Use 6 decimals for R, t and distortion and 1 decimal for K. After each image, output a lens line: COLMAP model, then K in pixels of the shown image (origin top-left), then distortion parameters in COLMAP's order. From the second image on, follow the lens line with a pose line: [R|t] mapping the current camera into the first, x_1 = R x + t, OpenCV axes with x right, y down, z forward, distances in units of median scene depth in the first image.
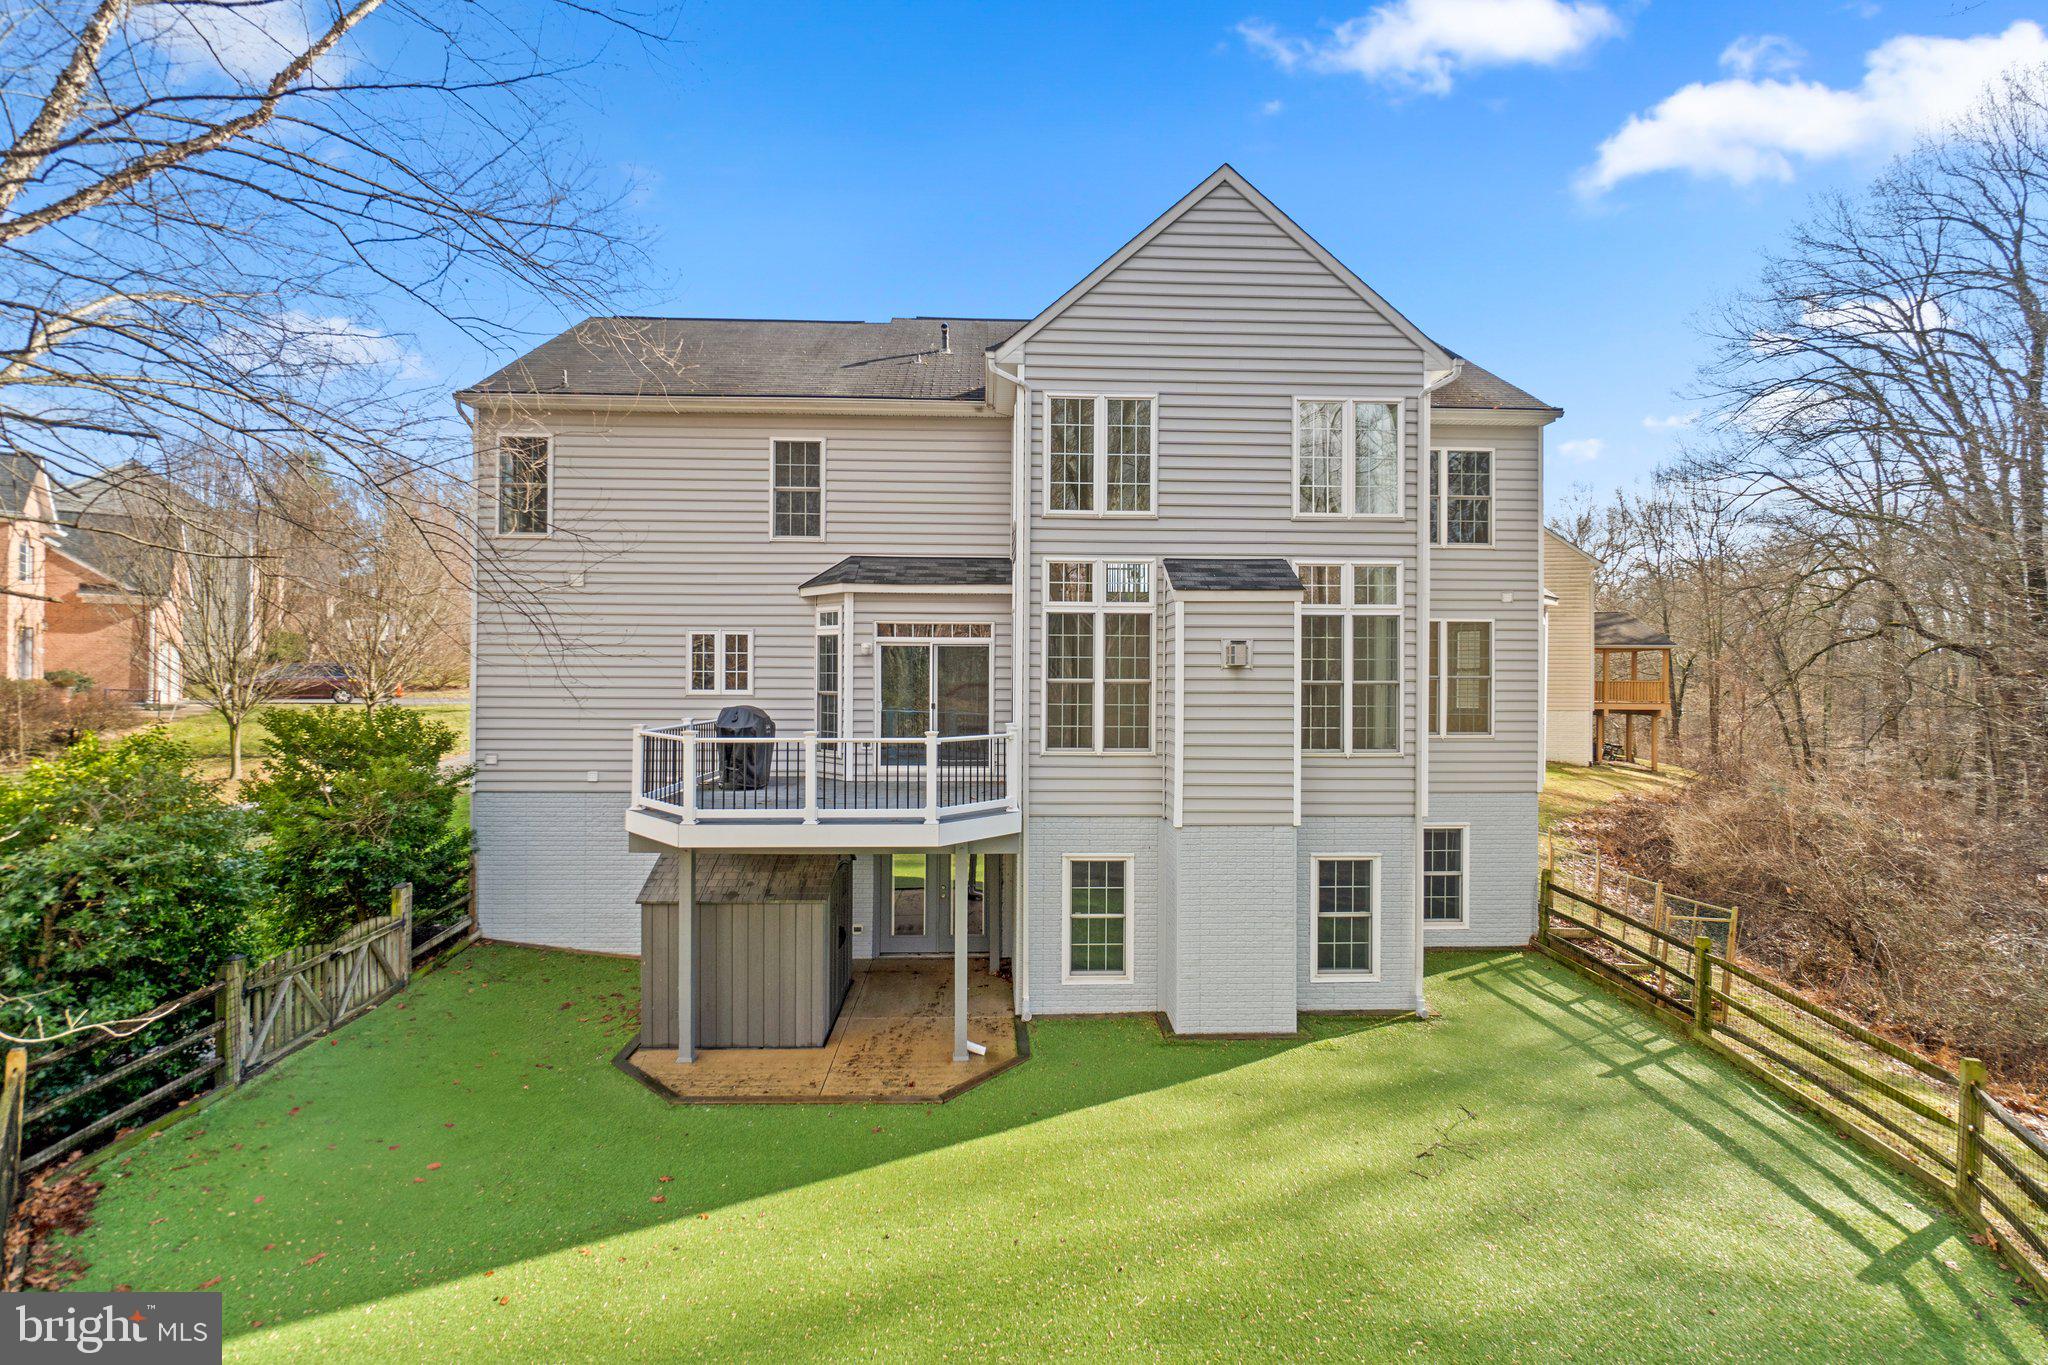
lens RADIAL K [[876.9, 0, 1017.1], [0, 876.9, 683.6], [0, 0, 1]] dist [-0.009269, -0.001087]
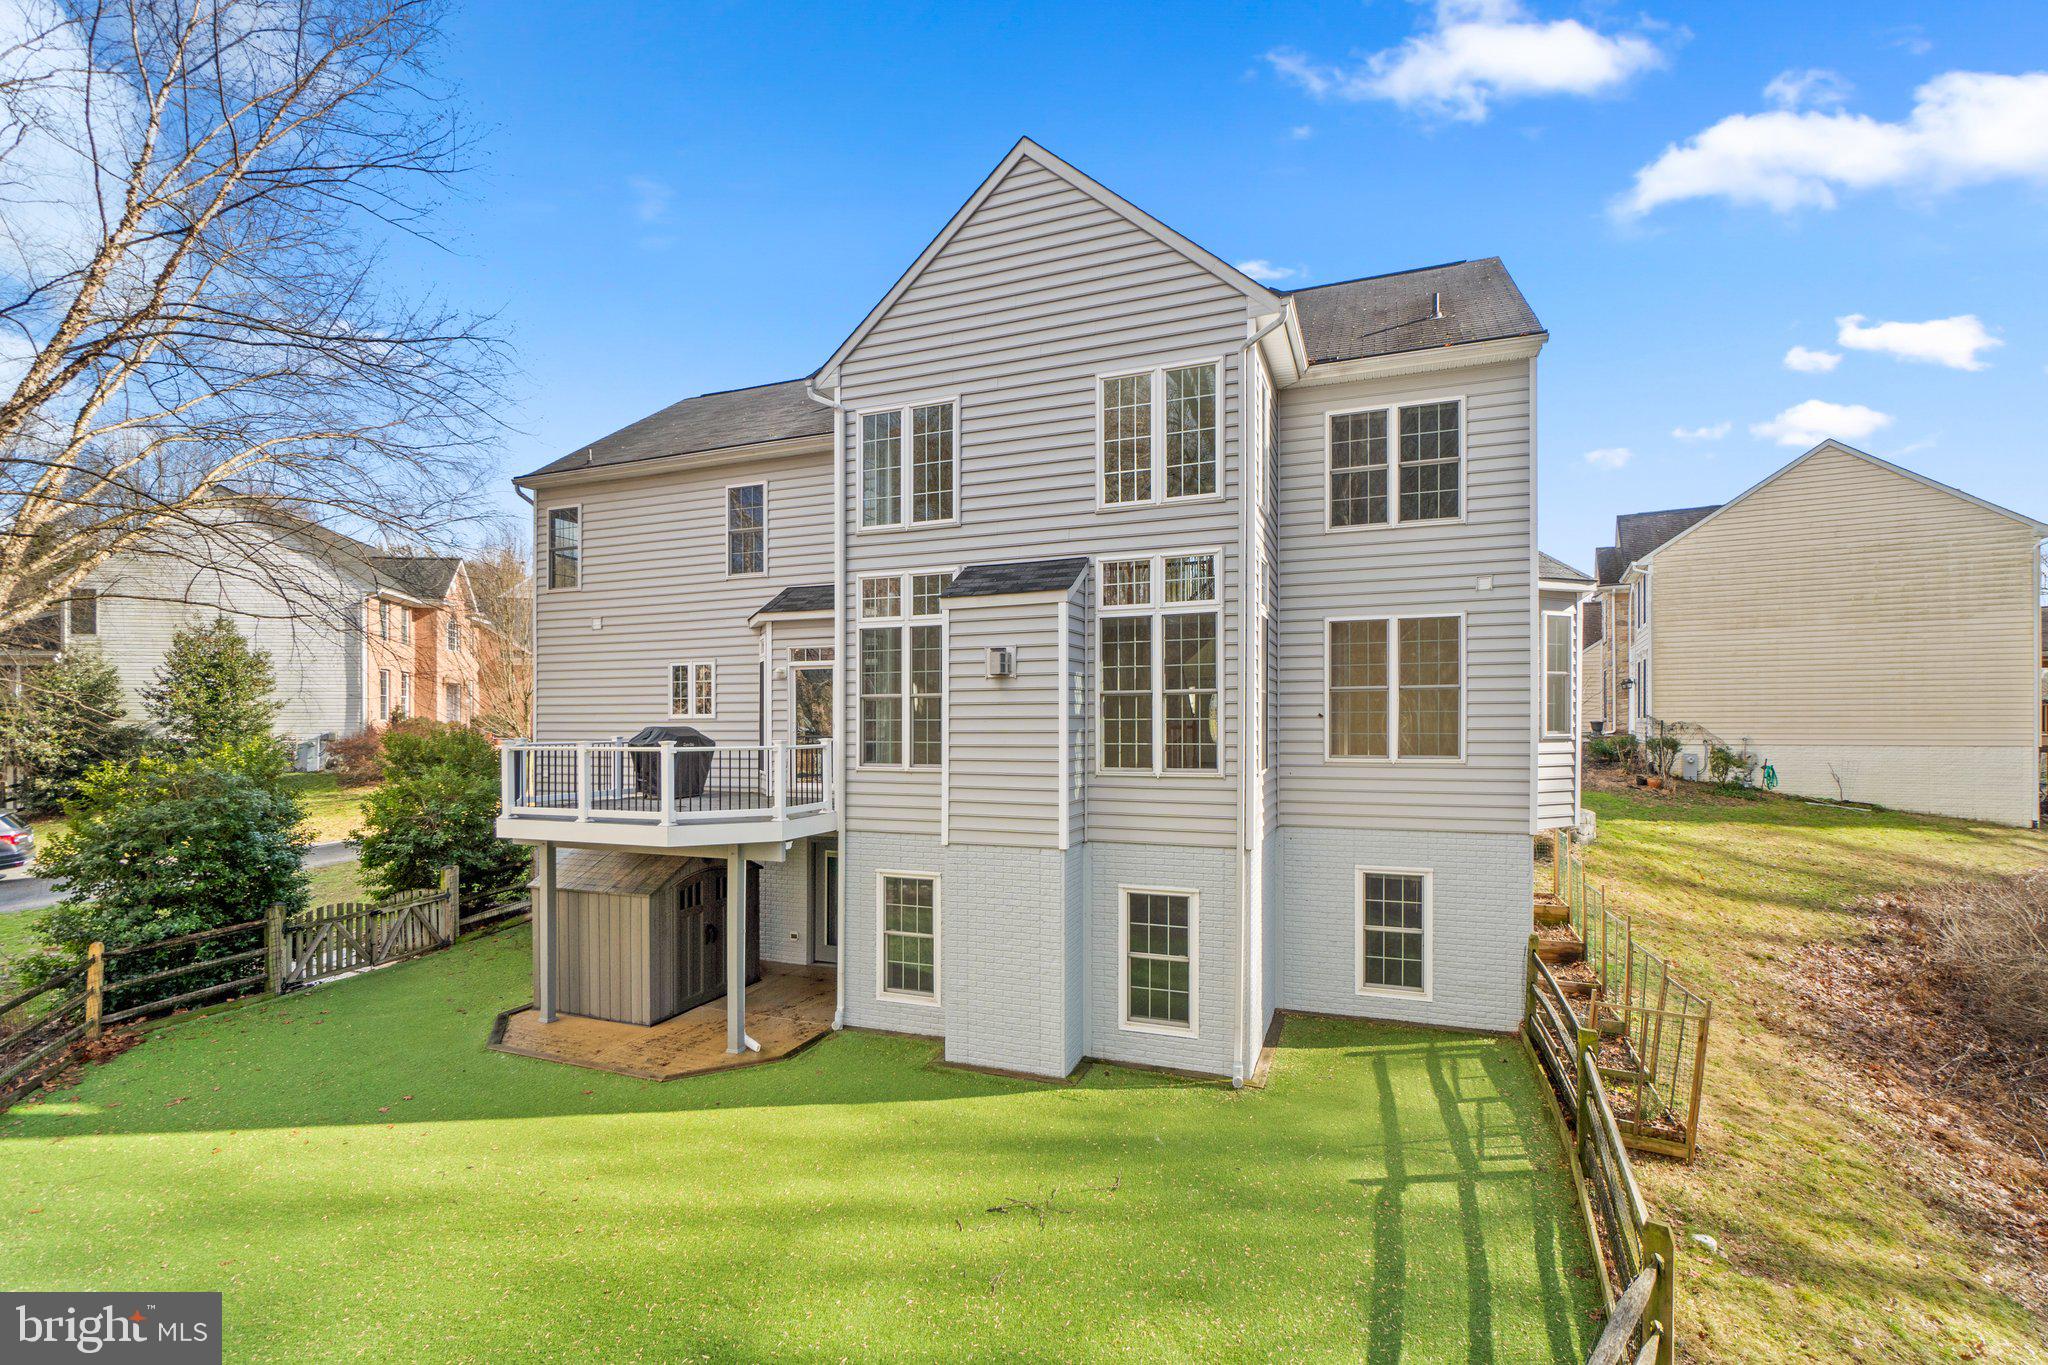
lens RADIAL K [[876.9, 0, 898.1], [0, 876.9, 723.9], [0, 0, 1]] dist [-0.009269, -0.001087]
pose [[0.917919, -0.006283, -0.396719, 0.474995], [0.007476, 0.999971, 0.001462, 0.026874], [0.396698, -0.004308, 0.917939, 0.090939]]
